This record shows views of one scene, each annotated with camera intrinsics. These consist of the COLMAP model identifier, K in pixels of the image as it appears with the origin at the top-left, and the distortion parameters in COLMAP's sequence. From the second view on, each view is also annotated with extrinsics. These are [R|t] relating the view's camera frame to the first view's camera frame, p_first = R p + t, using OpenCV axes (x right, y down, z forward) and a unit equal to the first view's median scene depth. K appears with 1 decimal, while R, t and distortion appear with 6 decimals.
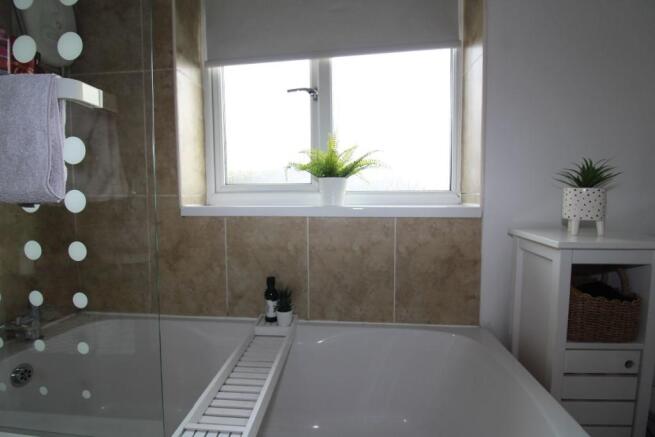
lens RADIAL K [[308.3, 0, 325.2], [0, 308.3, 210.8], [0, 0, 1]] dist [-0.000154, -0.012924]
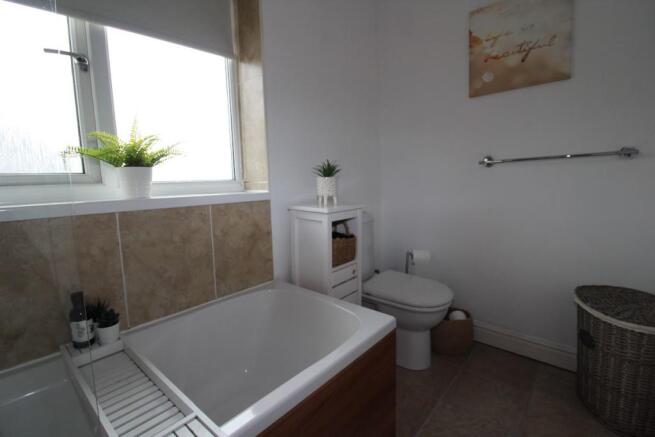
lens RADIAL K [[308.3, 0, 325.2], [0, 308.3, 210.8], [0, 0, 1]] dist [-0.000154, -0.012924]
pose [[0.574350, -0.091992, 0.813424, -0.432597], [0.066015, 0.995634, 0.065986, -0.003100], [-0.815943, 0.015799, 0.577916, 0.027197]]
